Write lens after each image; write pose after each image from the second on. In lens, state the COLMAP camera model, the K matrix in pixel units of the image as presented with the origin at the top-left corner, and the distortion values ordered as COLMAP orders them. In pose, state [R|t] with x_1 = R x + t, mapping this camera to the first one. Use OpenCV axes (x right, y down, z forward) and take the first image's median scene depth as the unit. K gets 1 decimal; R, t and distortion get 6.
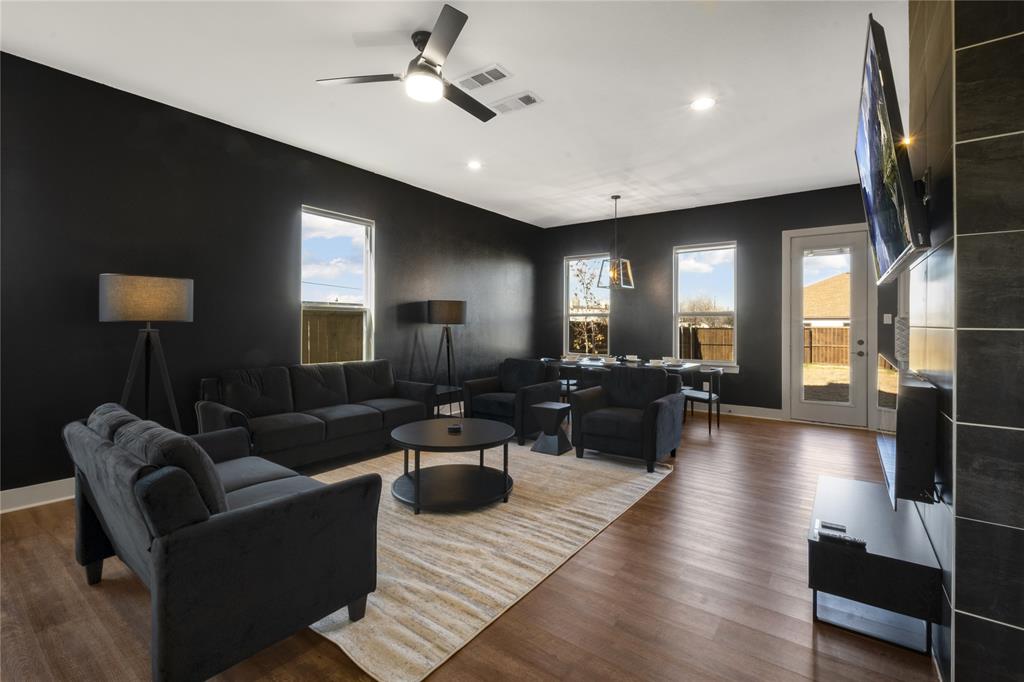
lens RADIAL K [[443.9, 0, 499.6], [0, 443.9, 323.7], [0, 0, 1]] dist [-0.002096, -0.003954]
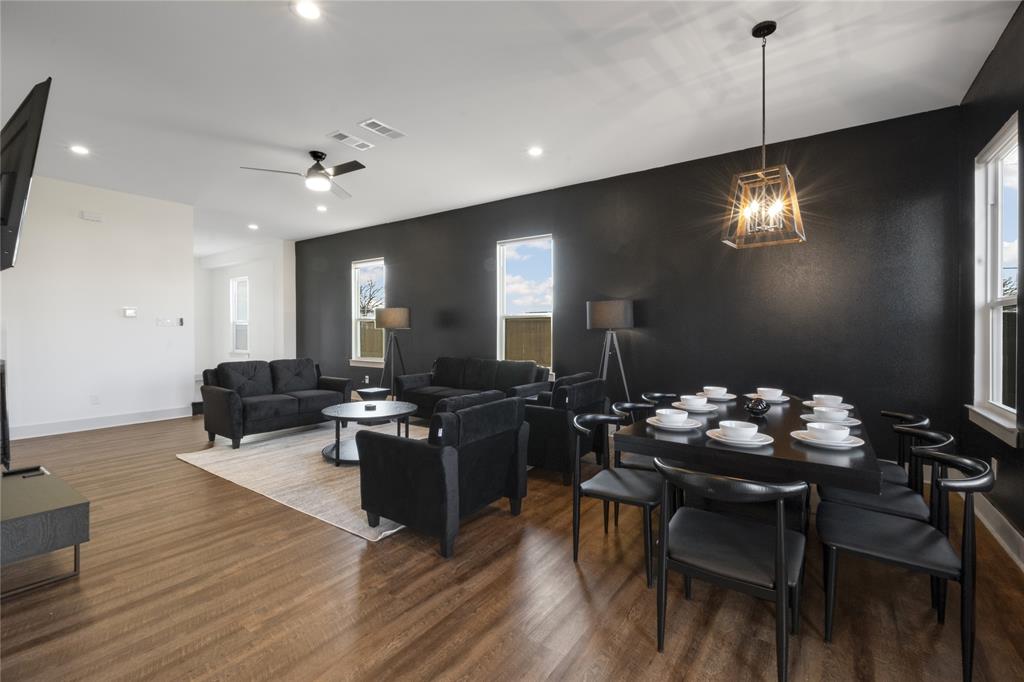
lens RADIAL K [[443.9, 0, 512.5], [0, 443.9, 334.5], [0, 0, 1]] dist [-0.002096, -0.003954]
pose [[0.021658, 0.011745, -0.999696, 0.725981], [0.001158, 0.999930, 0.011773, 0.000692], [0.999765, -0.001413, 0.021643, 0.802140]]
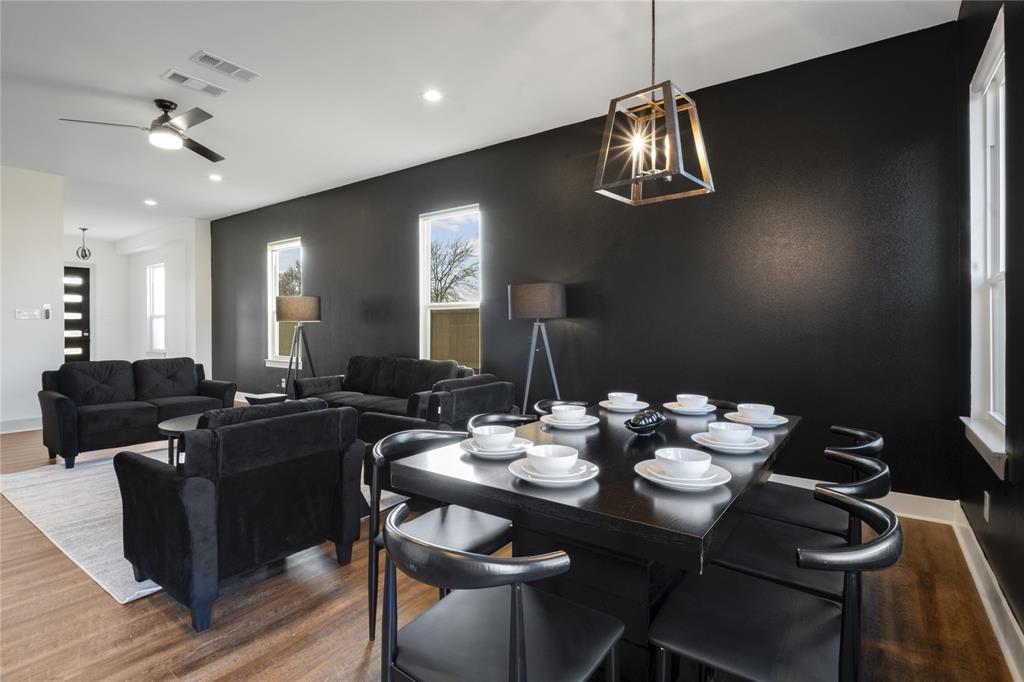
lens RADIAL K [[500.1, 0, 512.2], [0, 500.1, 330.1], [0, 0, 1]] dist [-0.011181, -0.000656]
pose [[0.007876, 0.008431, -0.999933, 0.653311], [0.004153, 0.999956, 0.008464, 0.008818], [0.999960, -0.004220, 0.007840, 0.944180]]
